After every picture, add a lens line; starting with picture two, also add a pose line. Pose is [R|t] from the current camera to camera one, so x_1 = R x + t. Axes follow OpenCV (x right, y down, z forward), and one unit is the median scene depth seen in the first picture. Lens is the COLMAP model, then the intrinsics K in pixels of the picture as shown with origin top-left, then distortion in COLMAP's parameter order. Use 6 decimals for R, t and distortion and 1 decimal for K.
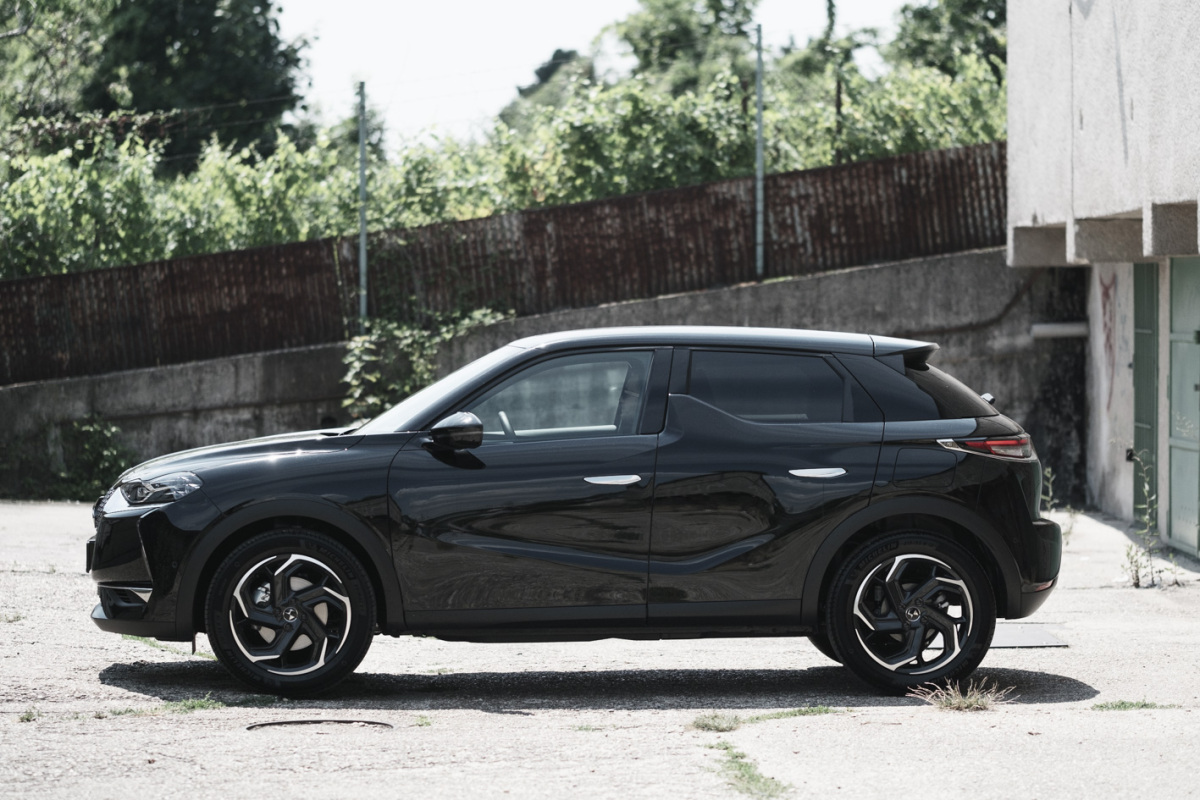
lens RADIAL K [[4505.6, 0, 600.0], [0, 4505.6, 400.0], [0, 0, 1]] dist [0.152083, -1.215370]
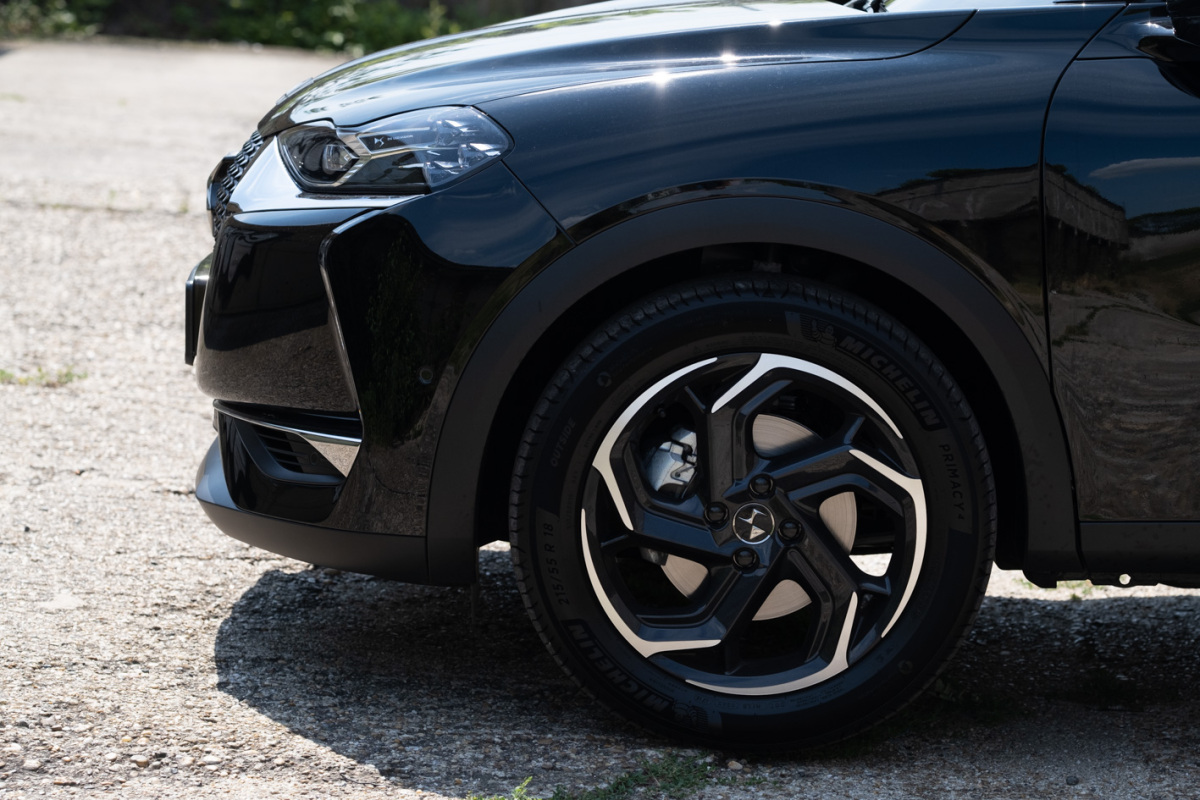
lens RADIAL K [[4505.6, 0, 600.0], [0, 4505.6, 400.0], [0, 0, 1]] dist [0.152083, -1.215370]
pose [[0.998228, 0.024442, -0.054248, -0.061709], [-0.017643, 0.992318, 0.122447, -0.004461], [0.056825, -0.121273, 0.990991, 0.653841]]
